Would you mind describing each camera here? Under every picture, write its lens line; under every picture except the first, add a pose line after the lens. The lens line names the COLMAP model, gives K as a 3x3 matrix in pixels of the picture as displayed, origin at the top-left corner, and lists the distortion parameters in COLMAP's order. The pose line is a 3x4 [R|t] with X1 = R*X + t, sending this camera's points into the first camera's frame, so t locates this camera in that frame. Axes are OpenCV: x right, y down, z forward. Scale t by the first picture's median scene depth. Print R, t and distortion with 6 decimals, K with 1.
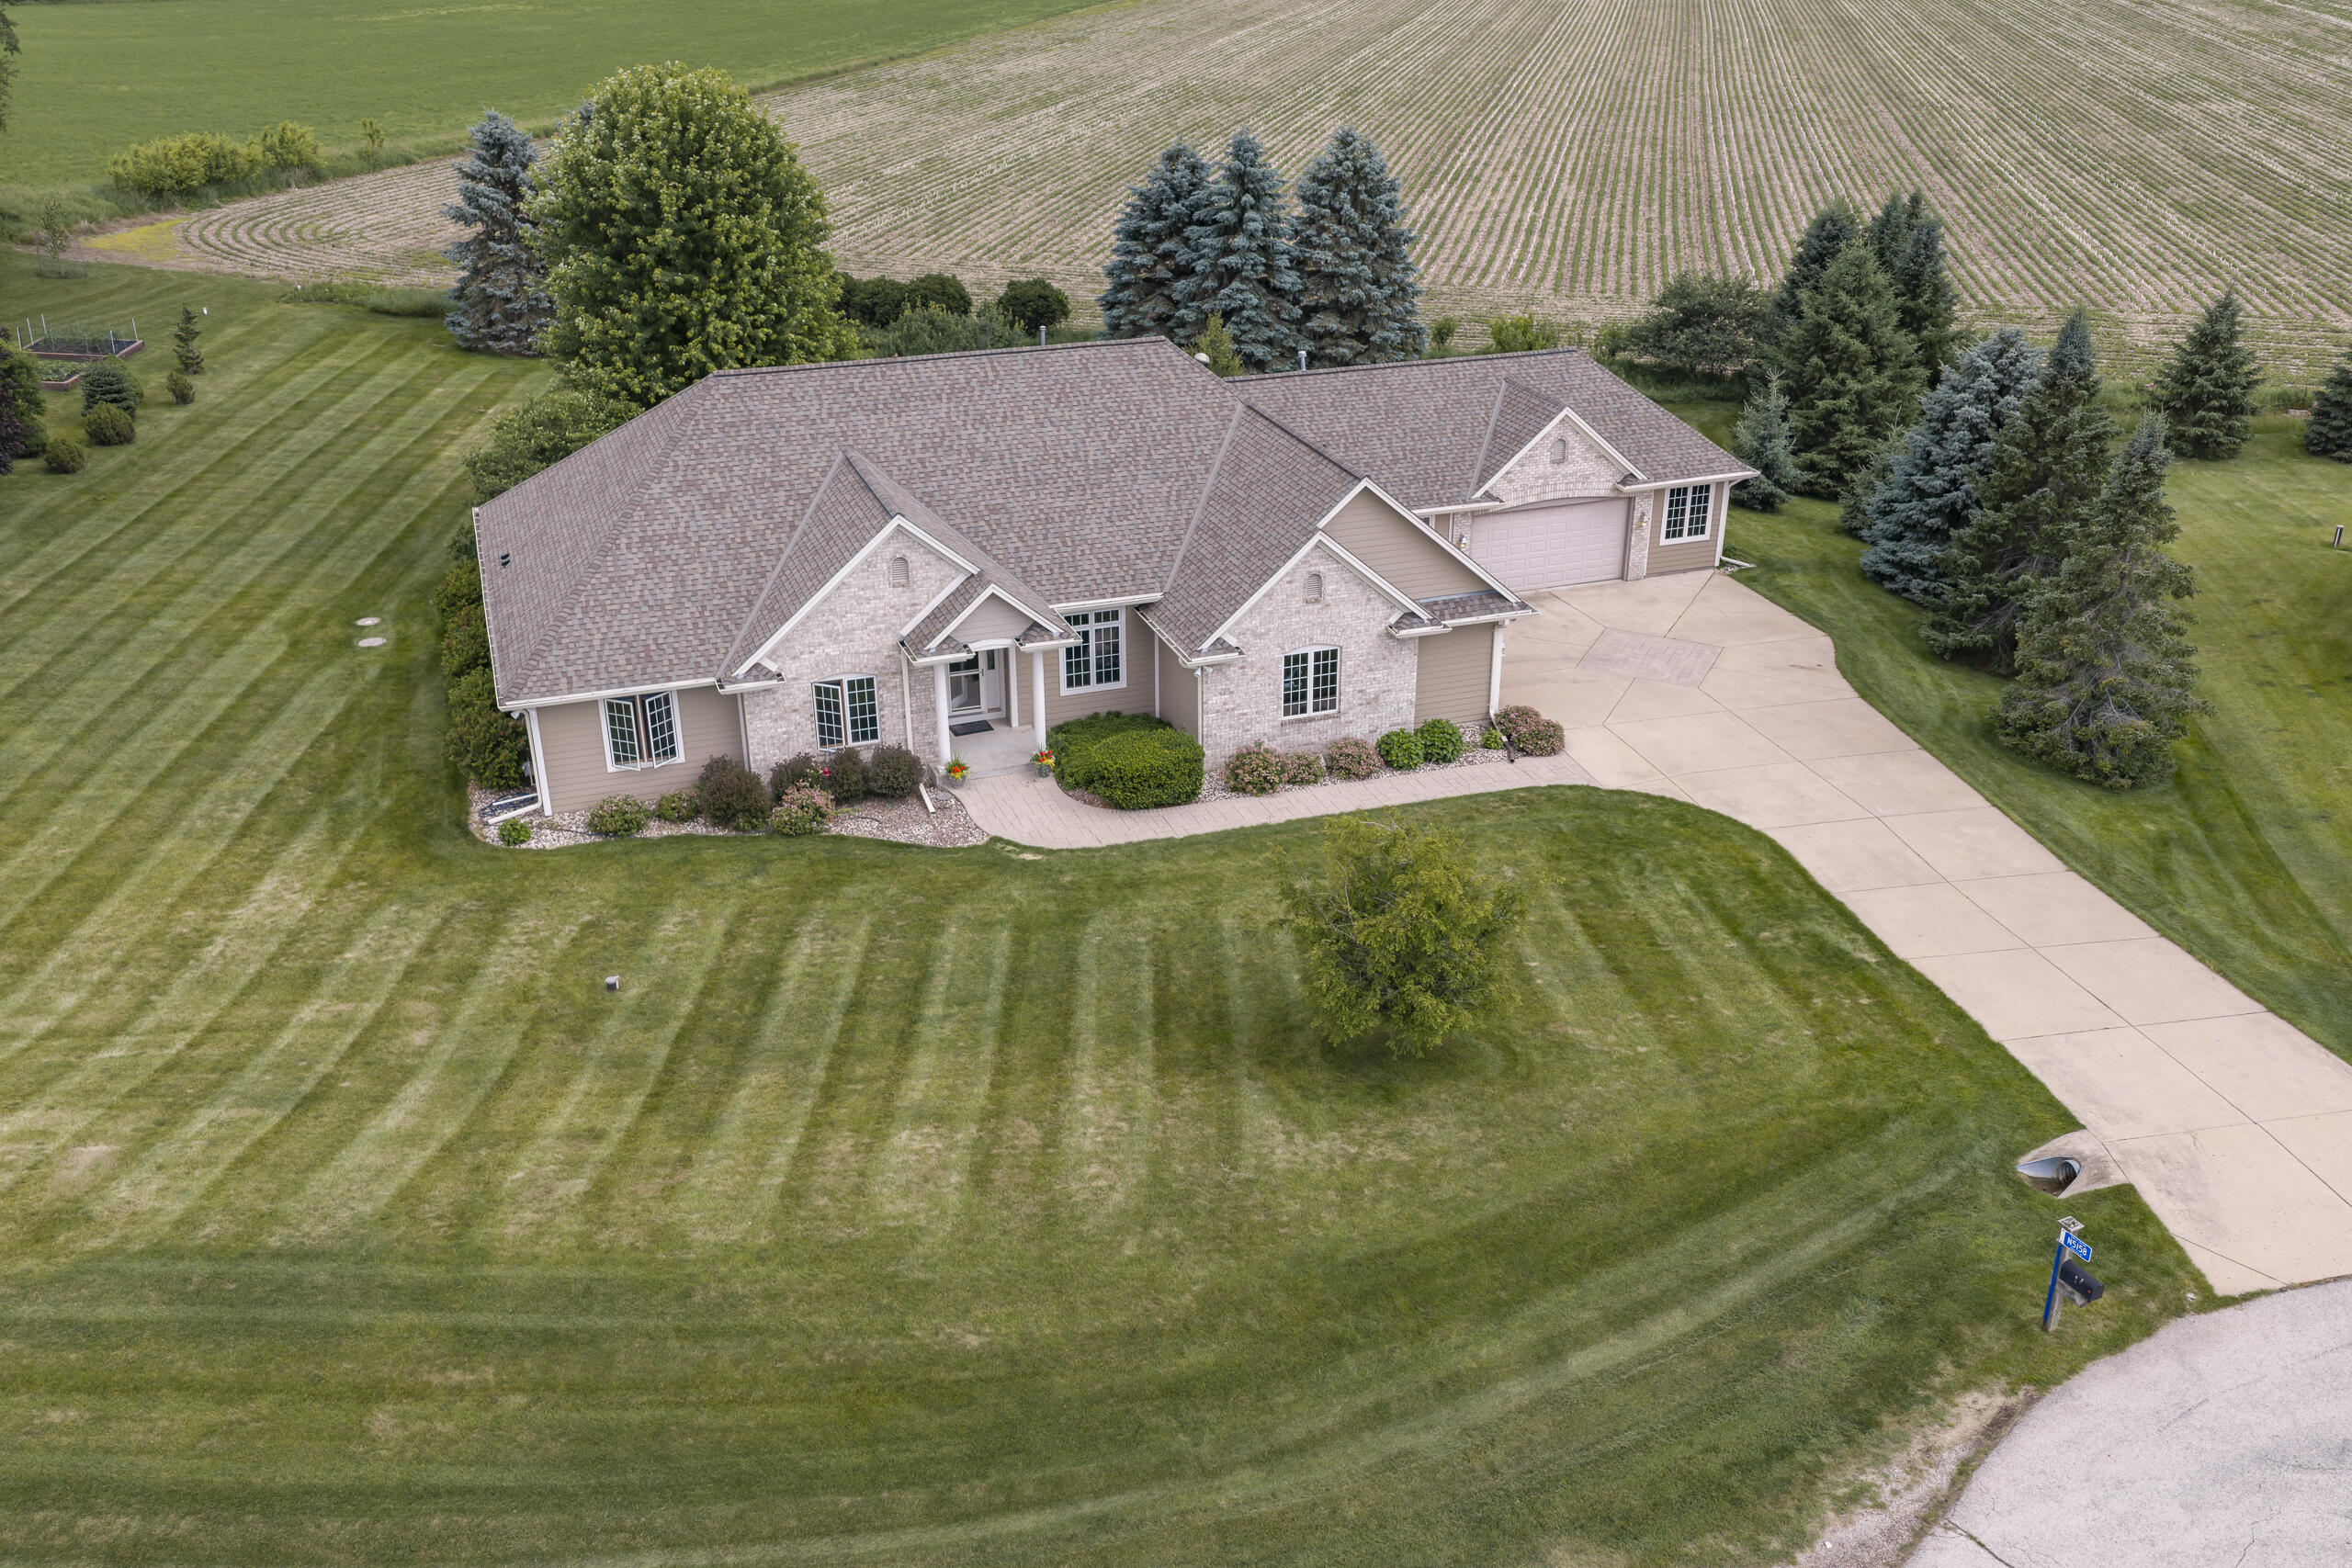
lens RADIAL K [[2015.6, 0, 1182.4], [0, 2015.6, 802.4], [0, 0, 1]] dist [0.017591, -0.022020]
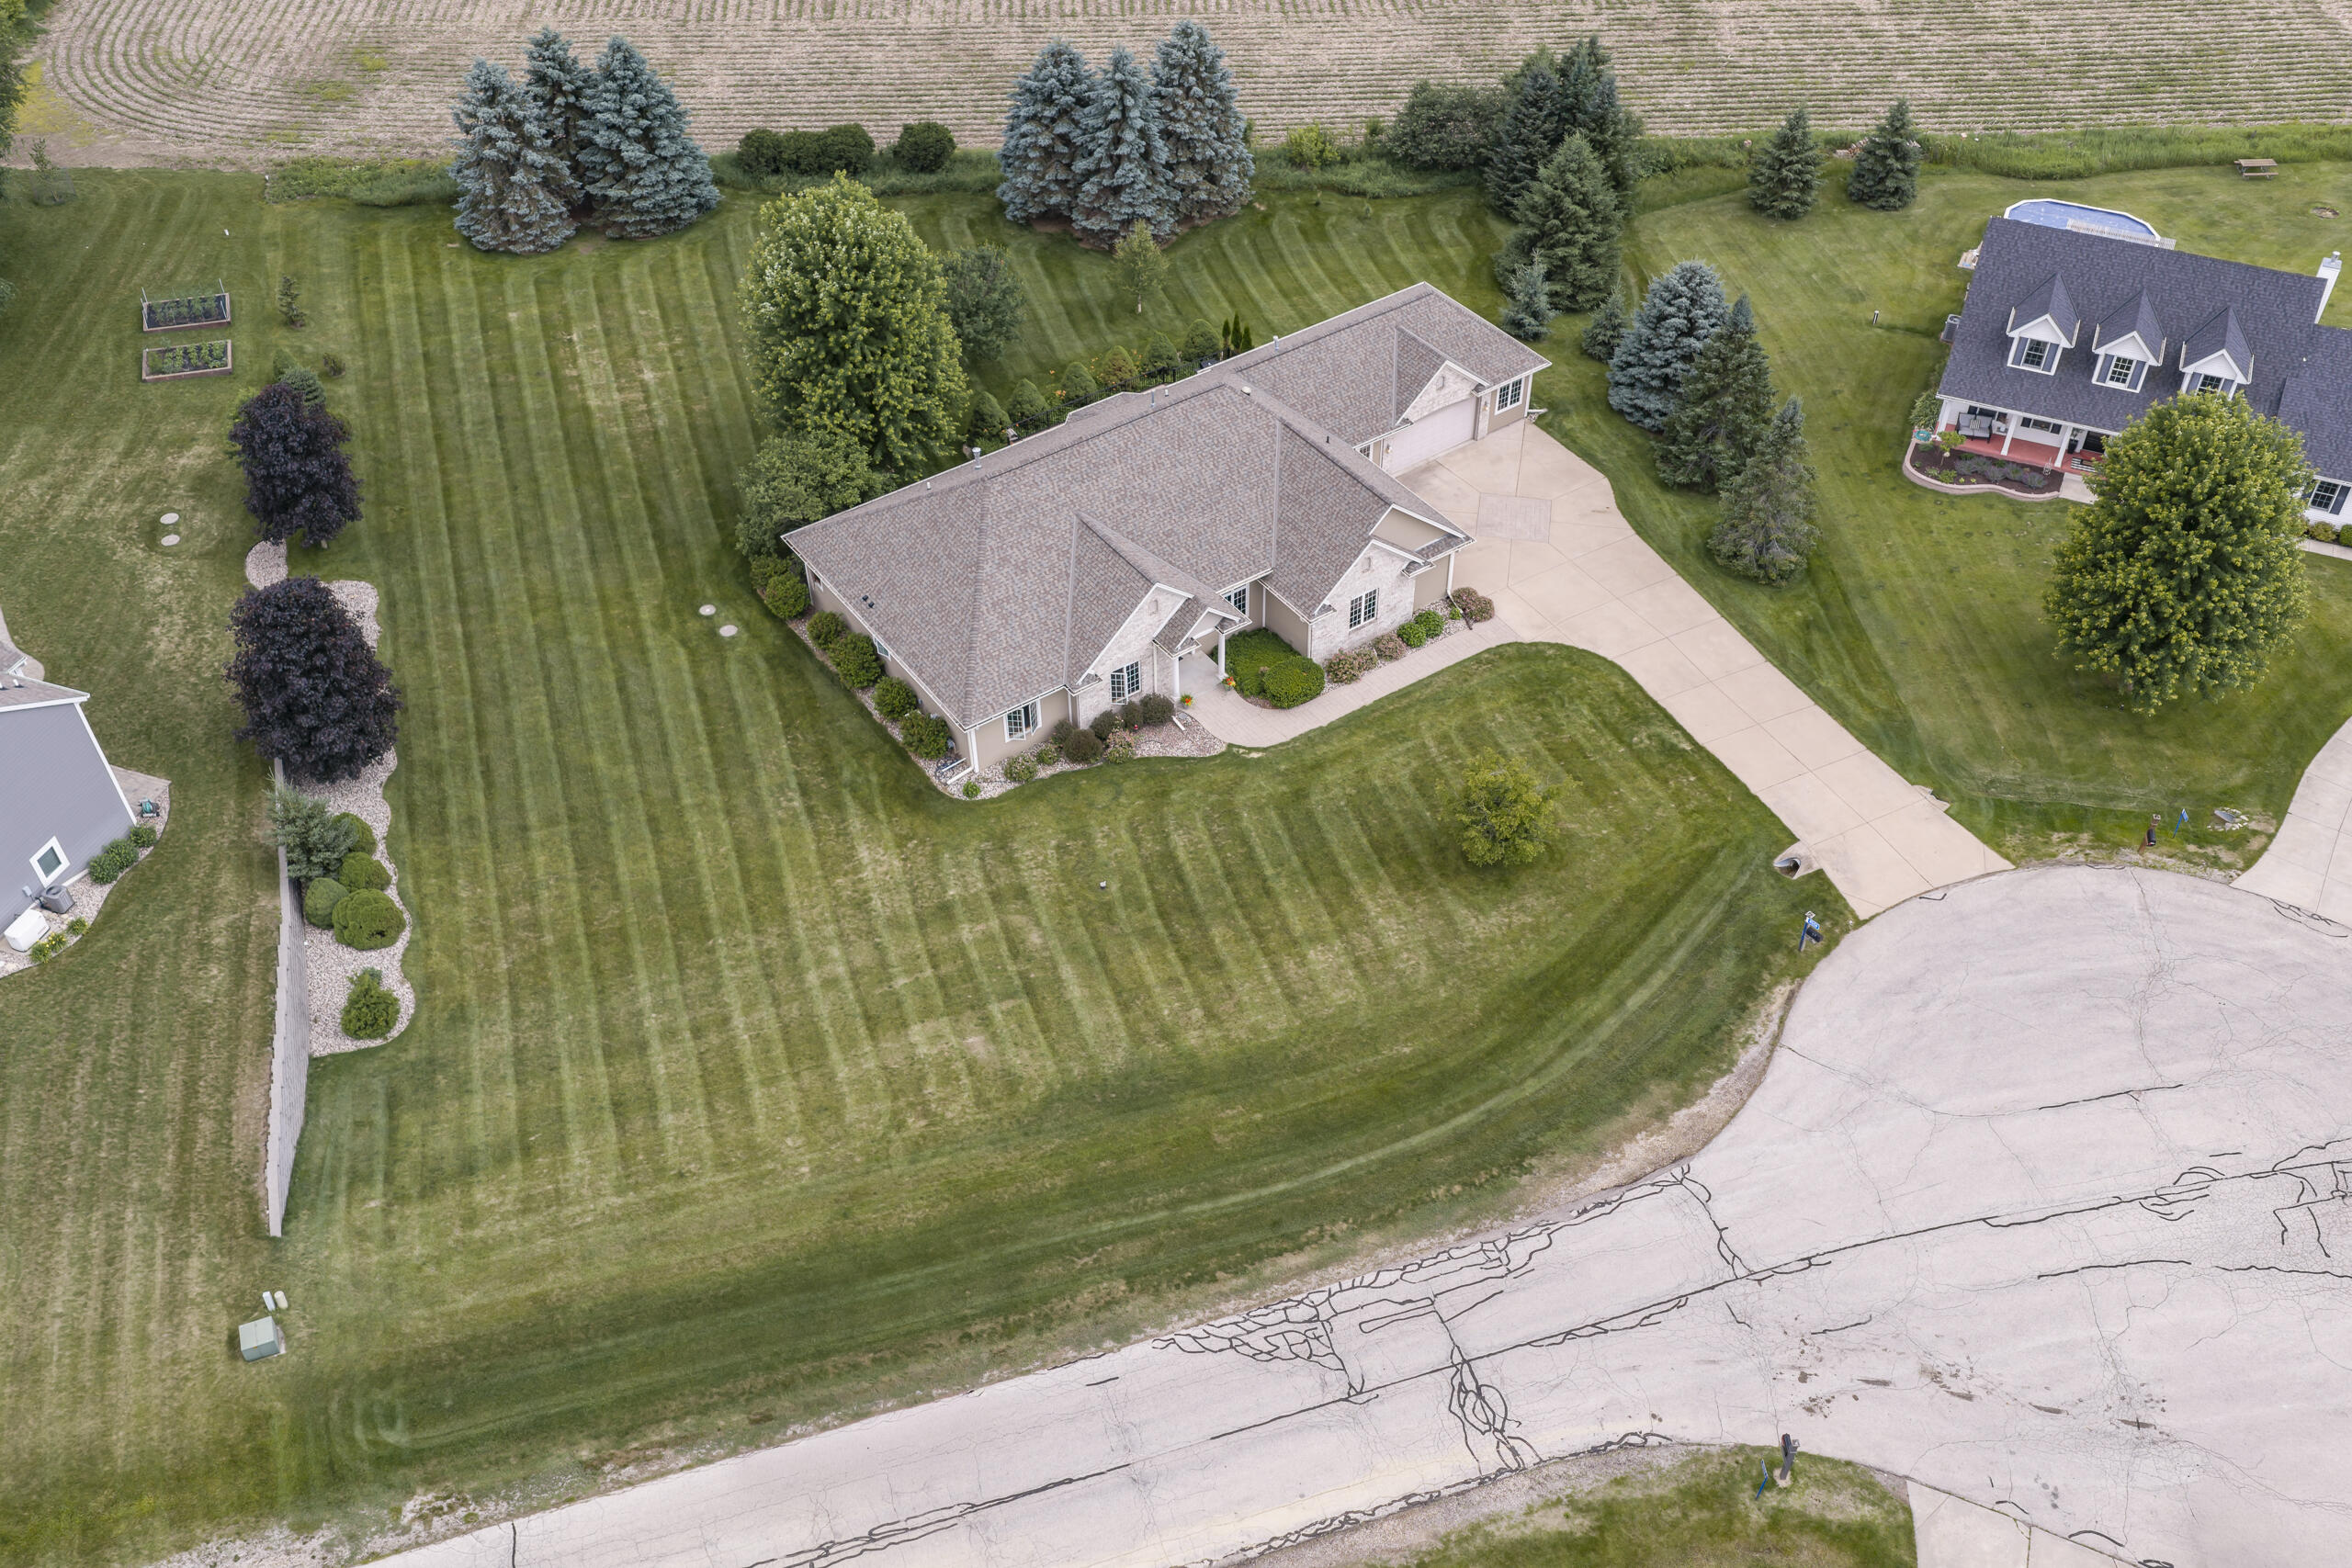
lens RADIAL K [[2123.2, 0, 1176.0], [0, 2123.2, 784.0], [0, 0, 1]] dist [0.049151, -0.109688]
pose [[0.963988, -0.189331, 0.186765, -0.472903], [0.121362, 0.938057, 0.324532, -0.541591], [-0.236640, -0.290179, 0.927253, -0.737412]]
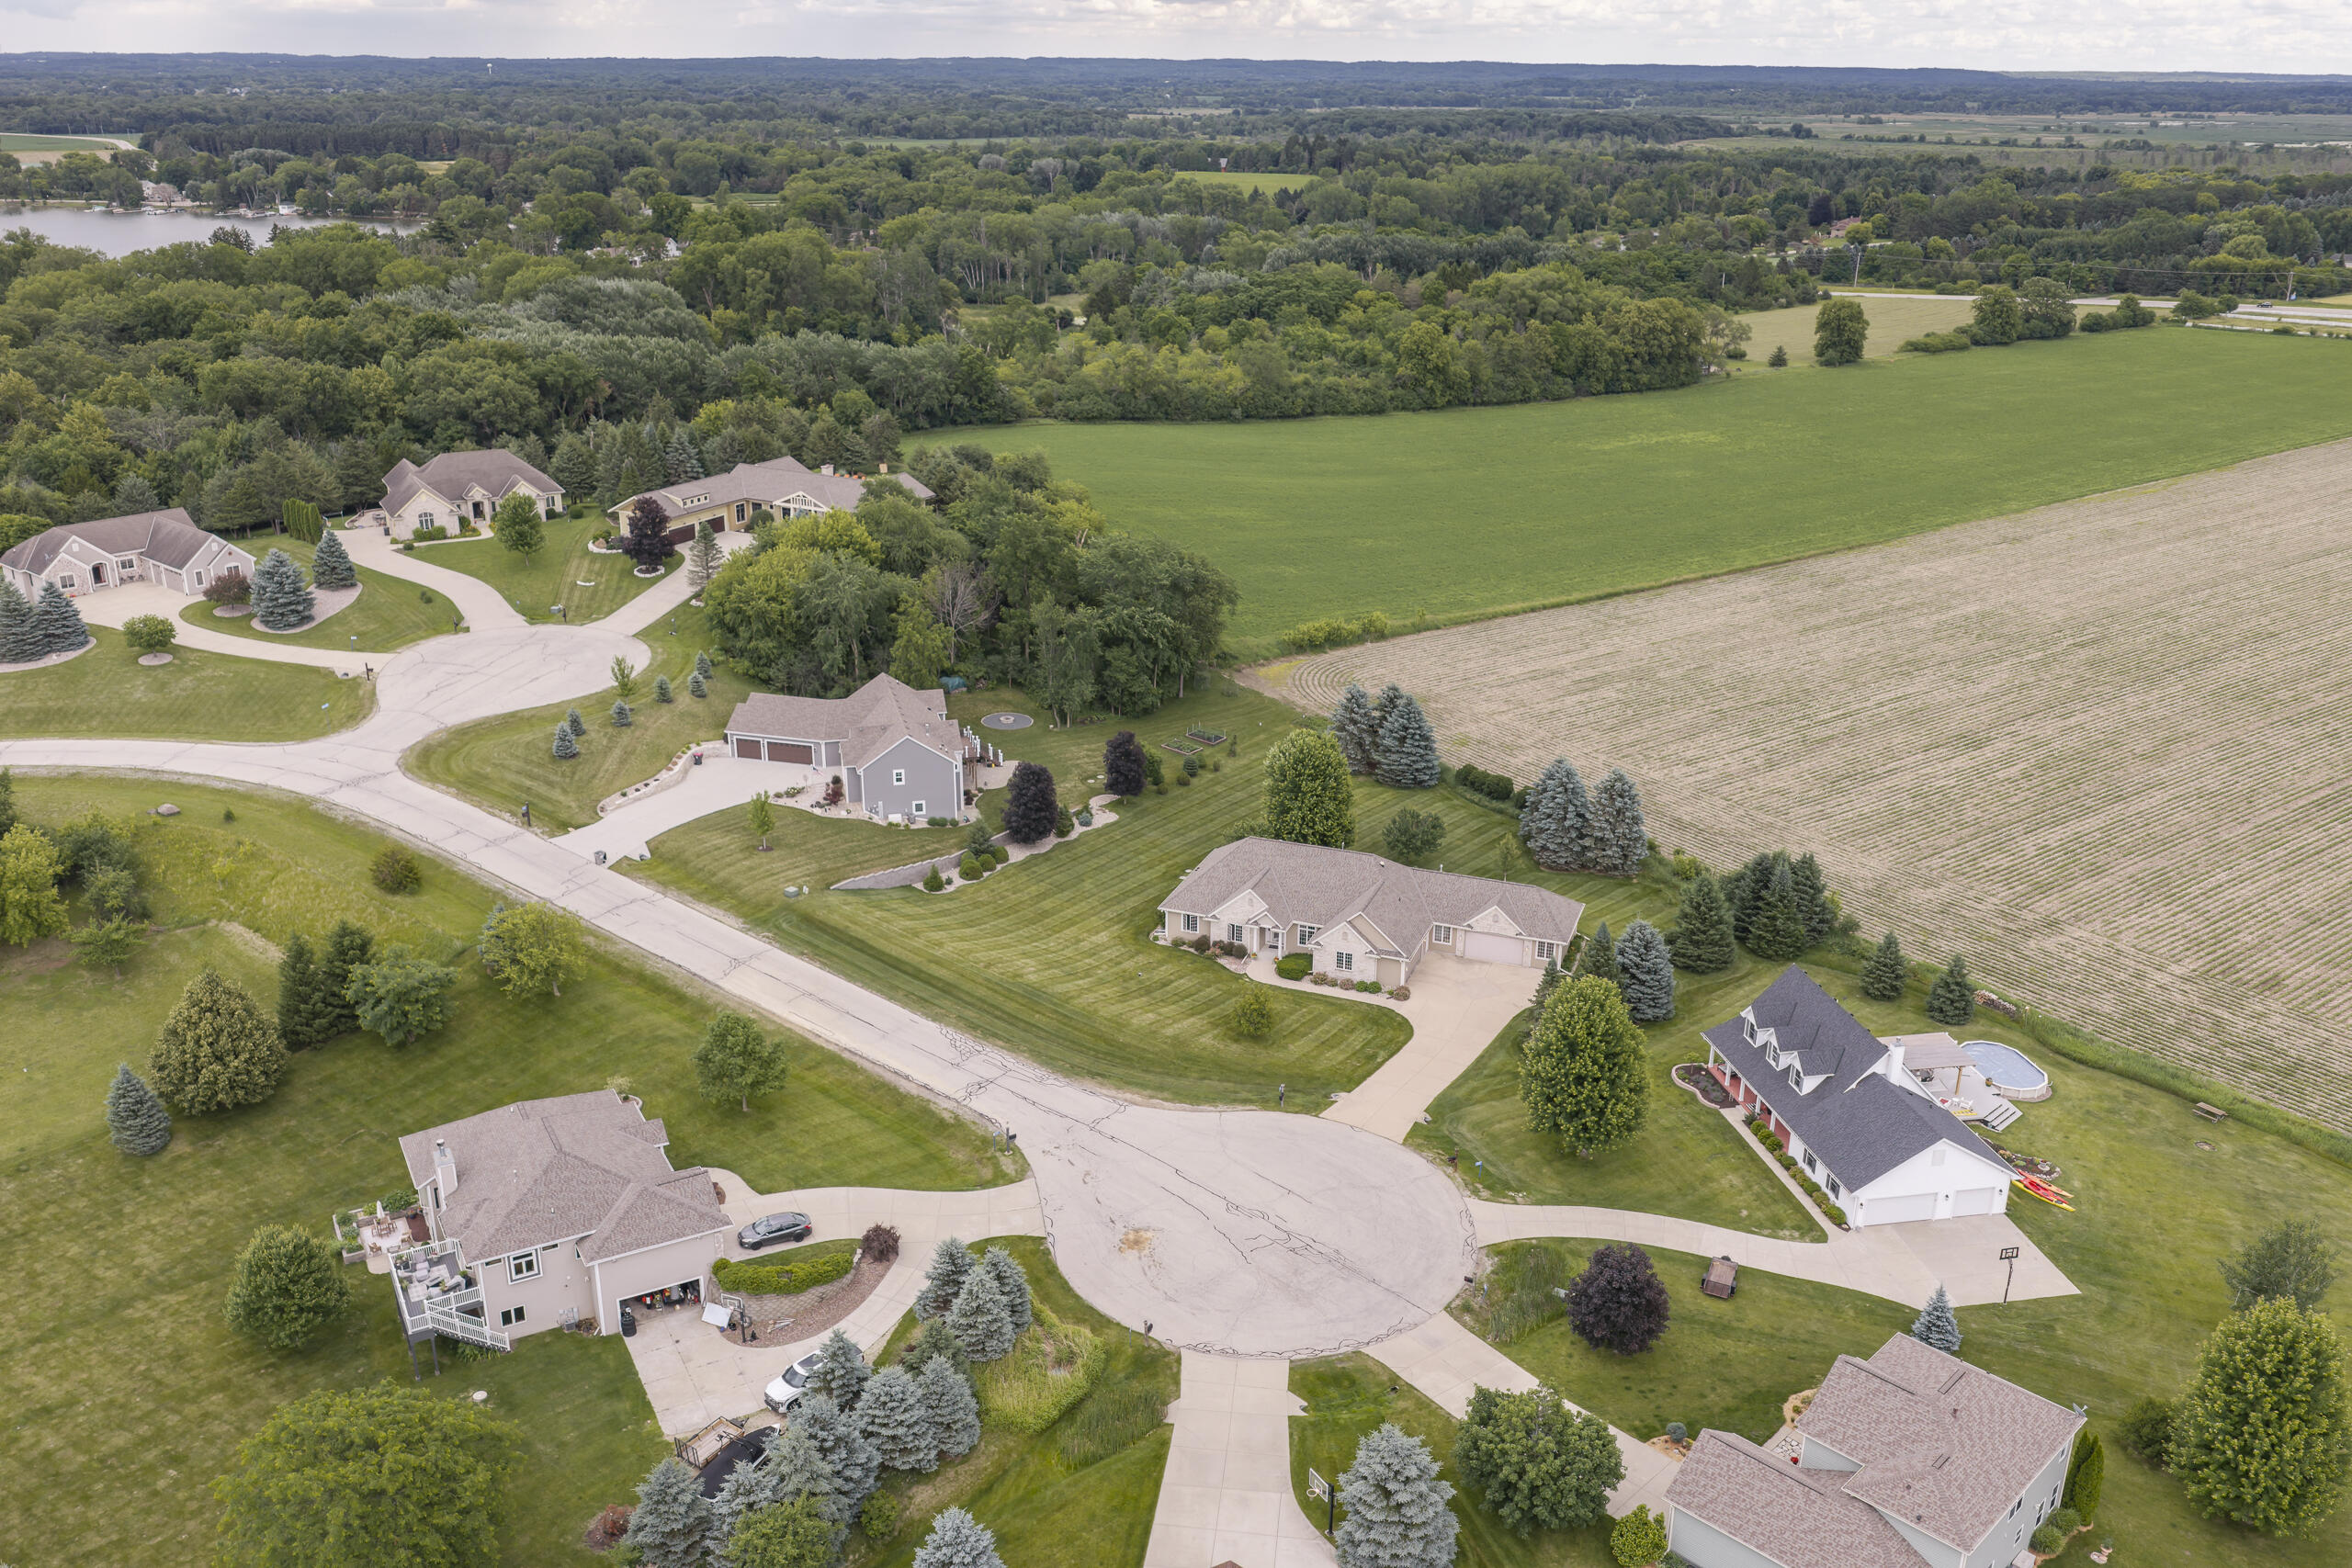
lens RADIAL K [[1940.0, 0, 1176.0], [0, 1940.0, 784.0], [0, 0, 1]] dist [0.032000, -0.045452]
pose [[0.758909, 0.231484, -0.608664, 1.895404], [-0.285182, 0.958432, 0.008928, -0.310339], [0.585429, 0.166805, 0.793378, -2.016334]]
